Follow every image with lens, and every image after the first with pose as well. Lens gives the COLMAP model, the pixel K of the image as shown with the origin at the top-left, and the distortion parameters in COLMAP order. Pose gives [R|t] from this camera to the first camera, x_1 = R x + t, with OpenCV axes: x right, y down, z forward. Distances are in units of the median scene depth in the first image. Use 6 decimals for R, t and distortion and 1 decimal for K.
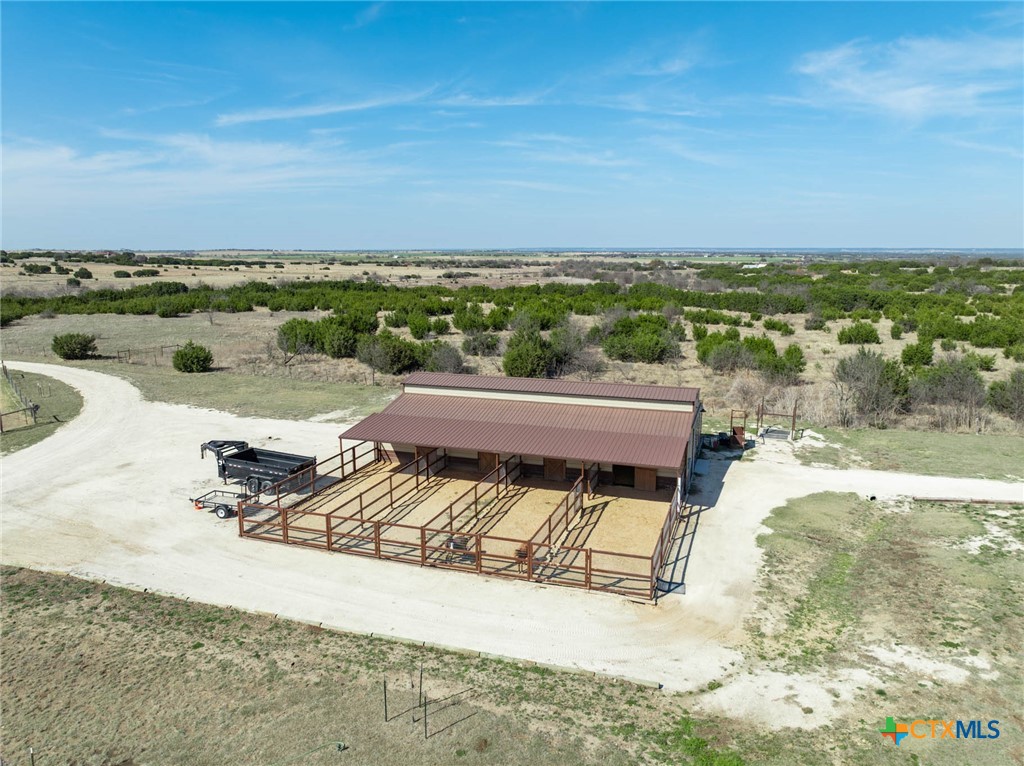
lens RADIAL K [[714.1, 0, 510.9], [0, 714.1, 392.5], [0, 0, 1]] dist [-0.033819, 0.020193]
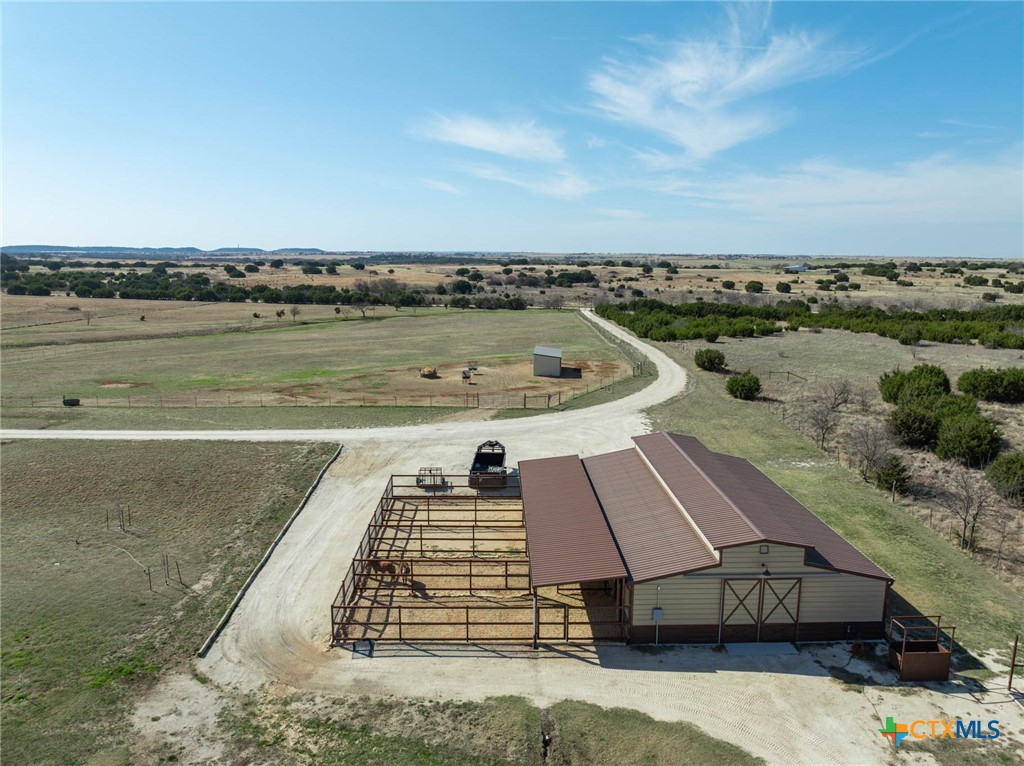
lens RADIAL K [[714.1, 0, 512.2], [0, 714.1, 384.1], [0, 0, 1]] dist [-0.033819, 0.020193]
pose [[0.344528, 0.170700, -0.923126, 0.911454], [-0.191014, 0.975506, 0.109095, -0.211084], [0.919138, 0.138744, 0.368695, 0.554759]]
